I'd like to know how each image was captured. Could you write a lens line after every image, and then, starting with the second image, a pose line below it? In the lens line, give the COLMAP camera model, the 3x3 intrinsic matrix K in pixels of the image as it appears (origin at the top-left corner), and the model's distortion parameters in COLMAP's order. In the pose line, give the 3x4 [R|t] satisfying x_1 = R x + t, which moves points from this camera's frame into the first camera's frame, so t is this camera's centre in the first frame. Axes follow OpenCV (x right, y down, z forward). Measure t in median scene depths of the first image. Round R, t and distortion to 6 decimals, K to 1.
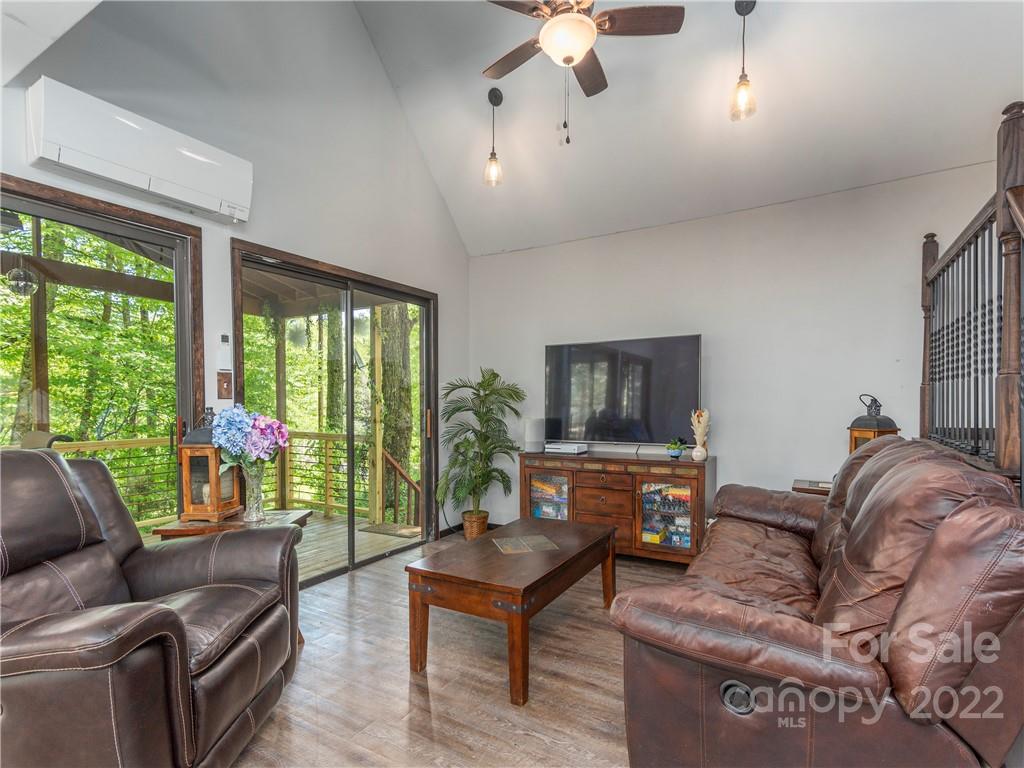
lens RADIAL K [[505.6, 0, 508.0], [0, 505.6, 411.4], [0, 0, 1]] dist [0.000651, 0.000016]
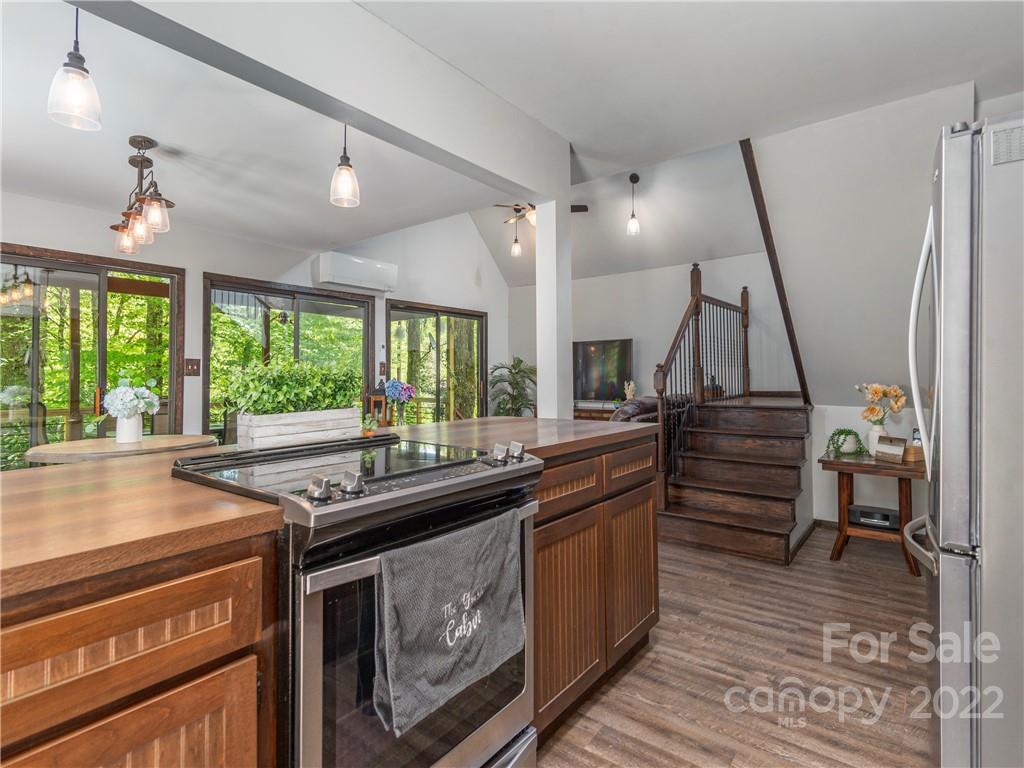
lens RADIAL K [[505.6, 0, 513.2], [0, 505.6, 378.3], [0, 0, 1]] dist [0.000651, 0.000016]
pose [[0.993025, 0.001015, -0.117898, 0.145917], [-0.002810, 0.999883, -0.015063, 0.011952], [0.117868, 0.015289, 0.992912, -0.665297]]
